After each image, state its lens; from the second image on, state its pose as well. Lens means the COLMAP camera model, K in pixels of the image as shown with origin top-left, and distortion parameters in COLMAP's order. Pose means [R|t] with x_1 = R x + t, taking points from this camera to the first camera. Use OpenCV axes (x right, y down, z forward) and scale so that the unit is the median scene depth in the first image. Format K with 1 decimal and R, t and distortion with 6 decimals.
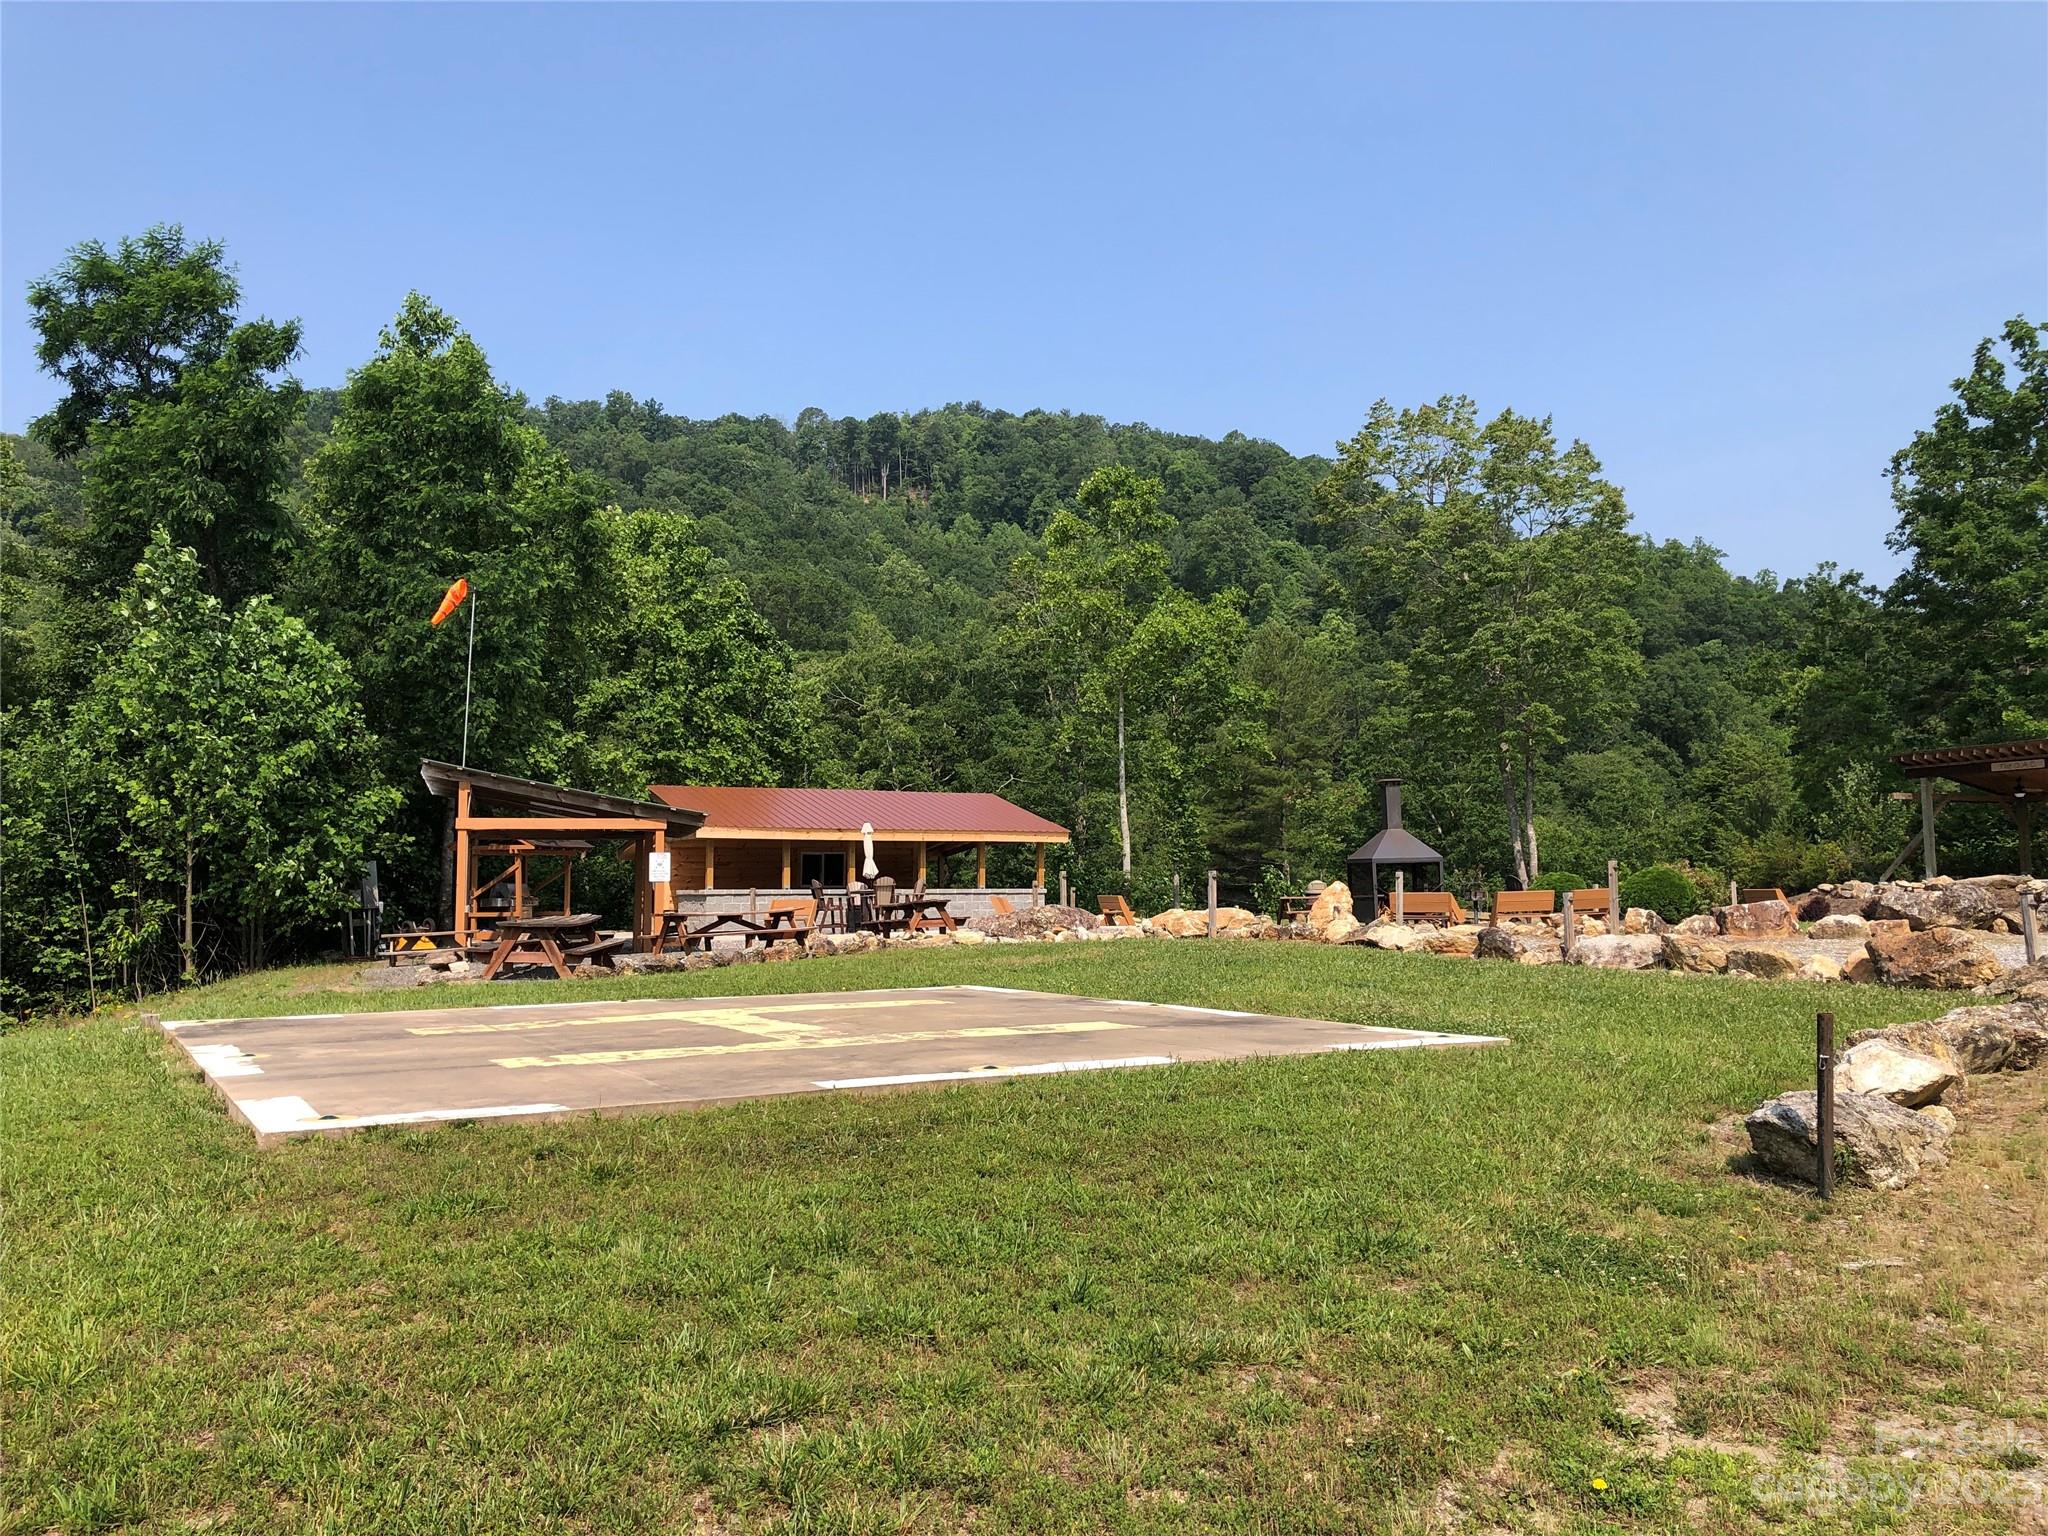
lens RADIAL K [[1666.8, 0, 995.7], [0, 1666.8, 769.2], [0, 0, 1]] dist [0.035379, -0.004154]
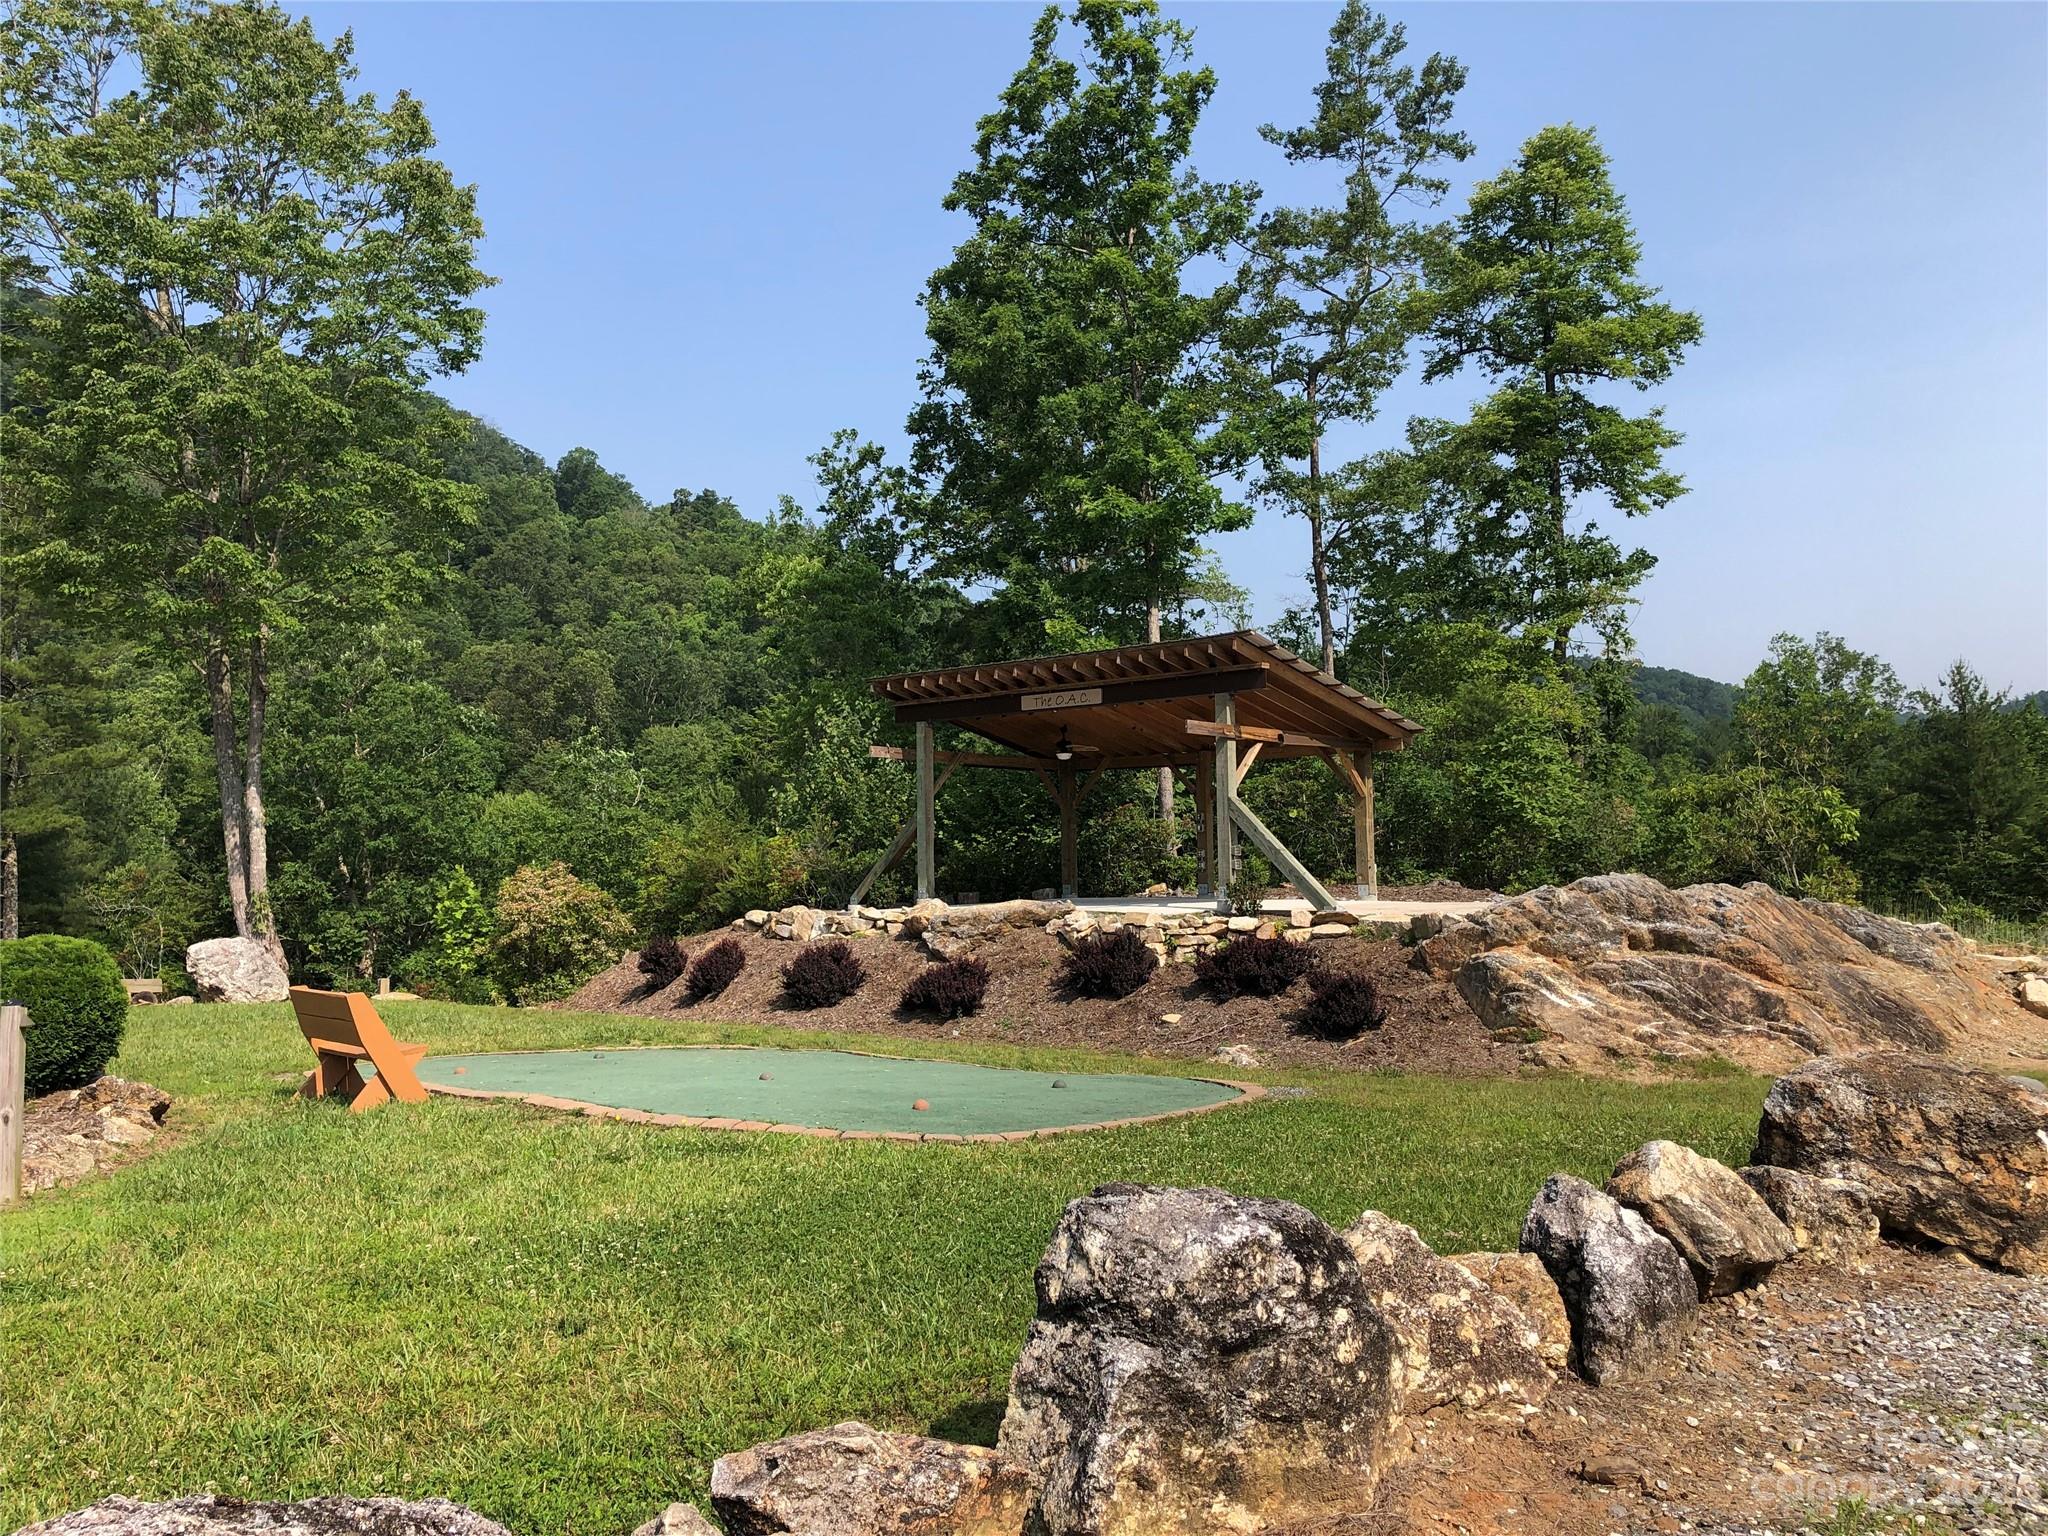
lens RADIAL K [[1666.8, 0, 995.7], [0, 1666.8, 769.2], [0, 0, 1]] dist [0.035379, -0.004154]
pose [[0.876491, 0.027444, 0.480635, 0.404668], [-0.032547, 0.999468, 0.002283, 0.025410], [-0.480316, -0.017644, 0.876918, 0.660932]]
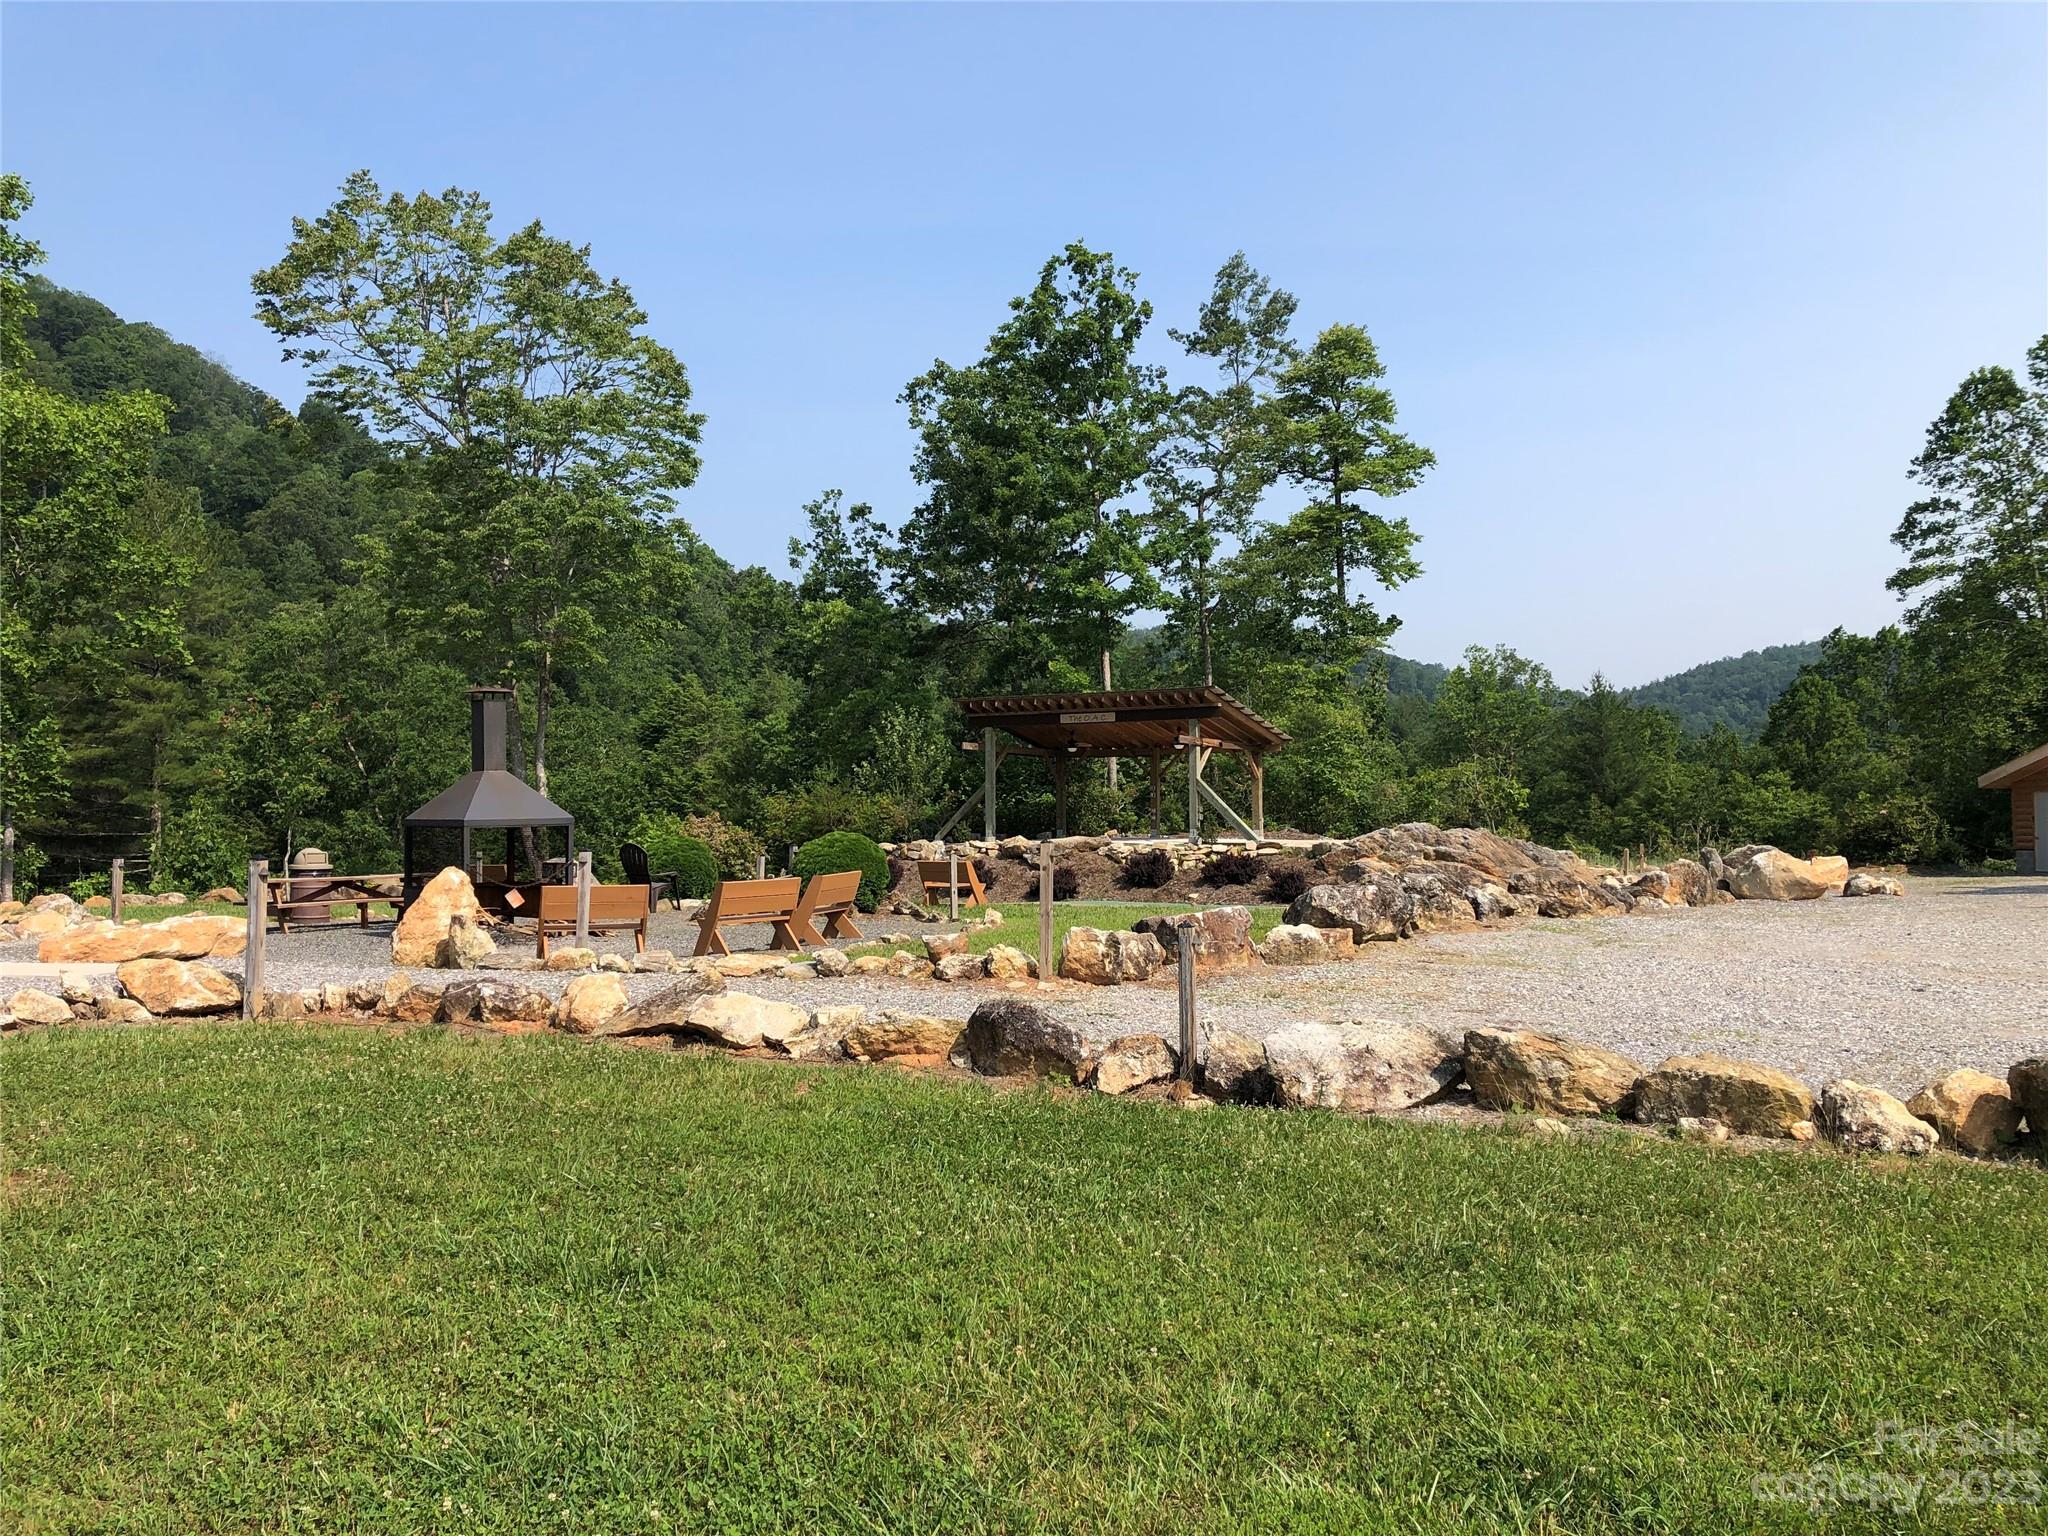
lens RADIAL K [[1660.8, 0, 991.0], [0, 1660.8, 725.3], [0, 0, 1]] dist [0.104496, -0.137016]
pose [[0.783700, 0.044167, 0.619567, 0.002080], [-0.051537, 0.998653, -0.006000, 0.013266], [-0.618997, -0.027228, 0.784921, 0.394947]]
